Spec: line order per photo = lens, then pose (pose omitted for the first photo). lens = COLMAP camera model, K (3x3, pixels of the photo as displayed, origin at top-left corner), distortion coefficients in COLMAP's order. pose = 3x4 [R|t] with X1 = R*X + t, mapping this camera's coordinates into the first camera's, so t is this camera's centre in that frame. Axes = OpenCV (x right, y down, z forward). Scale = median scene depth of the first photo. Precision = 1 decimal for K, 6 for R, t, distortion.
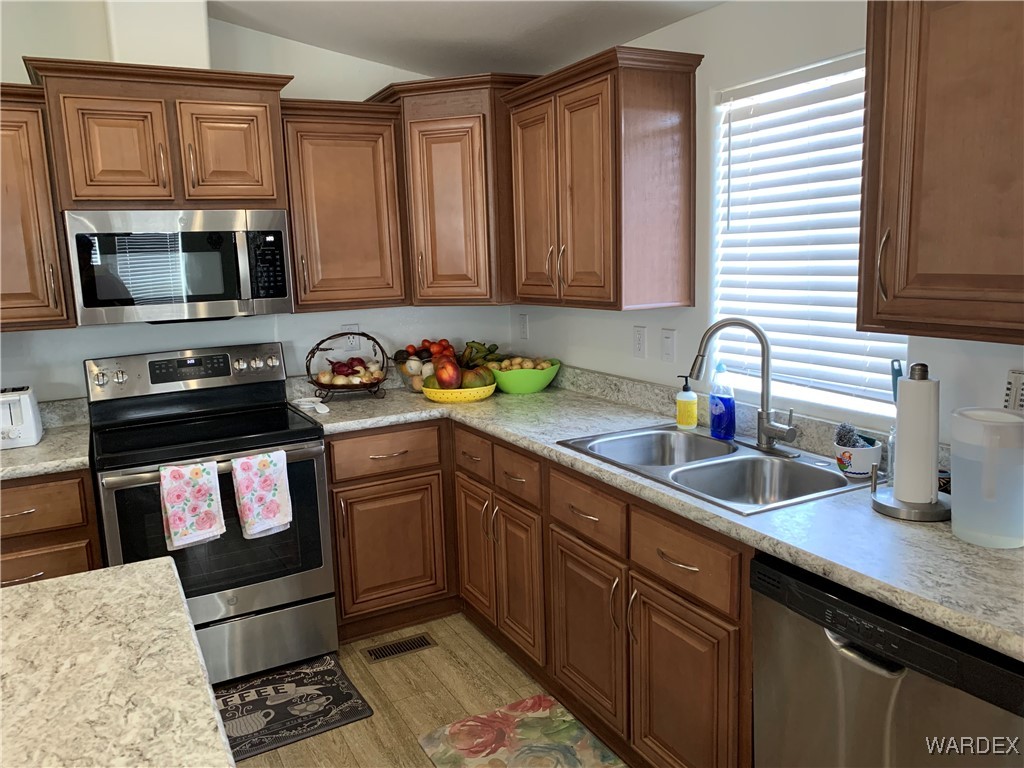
lens RADIAL K [[779.9, 0, 503.7], [0, 779.9, 379.2], [0, 0, 1]] dist [0.104254, -0.253517]
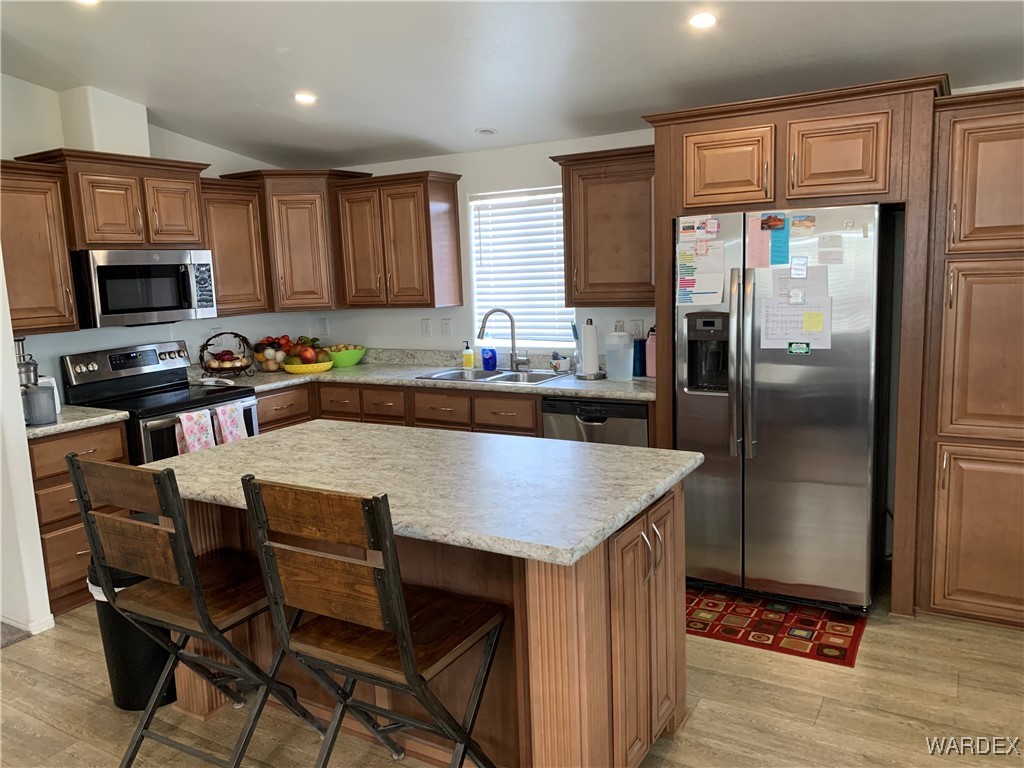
lens RADIAL K [[779.9, 0, 503.7], [0, 779.9, 379.2], [0, 0, 1]] dist [0.104254, -0.253517]
pose [[0.854414, -0.072541, 0.514503, -0.656560], [0.090694, 0.995827, -0.010207, 0.112694], [-0.511616, 0.055383, 0.857428, -0.651766]]
